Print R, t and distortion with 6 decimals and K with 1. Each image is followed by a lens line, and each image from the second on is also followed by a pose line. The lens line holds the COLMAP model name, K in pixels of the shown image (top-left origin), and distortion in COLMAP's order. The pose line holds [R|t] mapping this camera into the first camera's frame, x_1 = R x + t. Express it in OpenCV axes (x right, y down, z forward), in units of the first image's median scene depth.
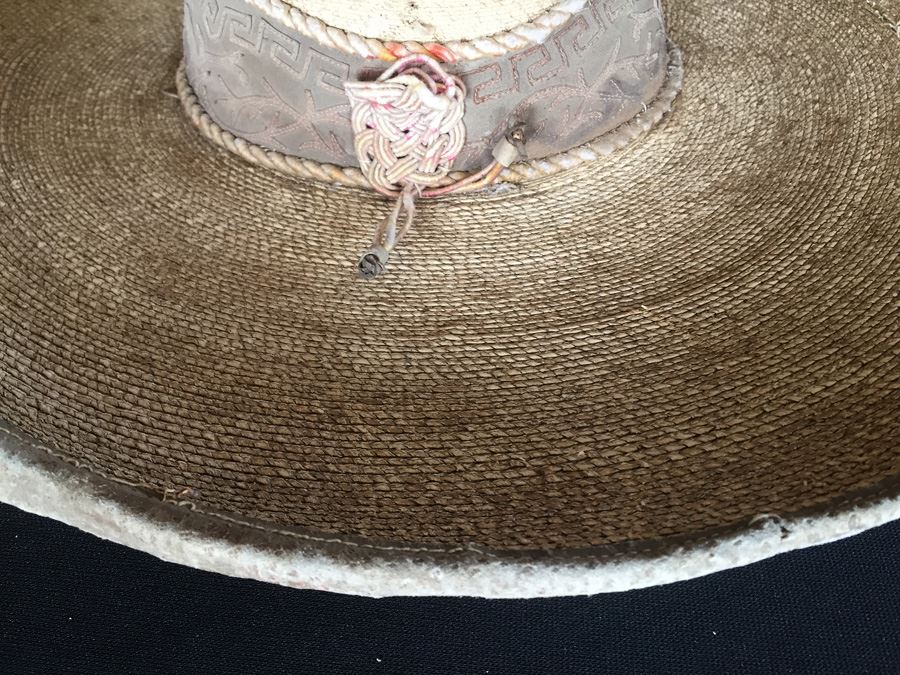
lens RADIAL K [[790.2, 0, 447.0], [0, 790.2, 335.8], [0, 0, 1]] dist [0.094287, -0.153603]
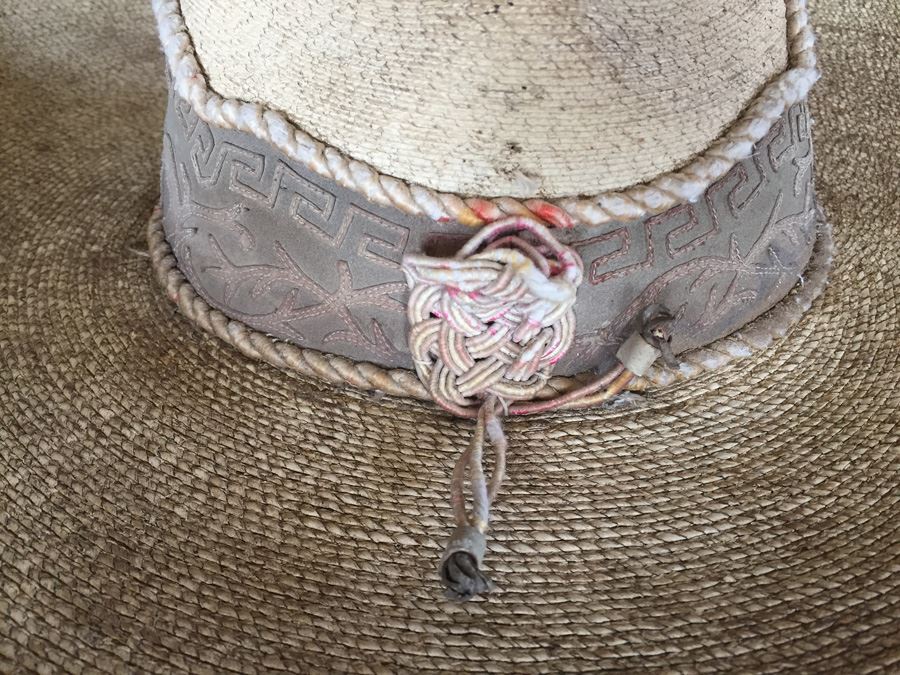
lens RADIAL K [[790.2, 0, 447.0], [0, 790.2, 335.8], [0, 0, 1]] dist [0.094287, -0.153603]
pose [[0.999230, 0.007207, 0.038569, -0.104787], [-0.002014, 0.991113, -0.133008, -0.145950], [-0.039185, 0.132828, 0.990364, 0.316116]]
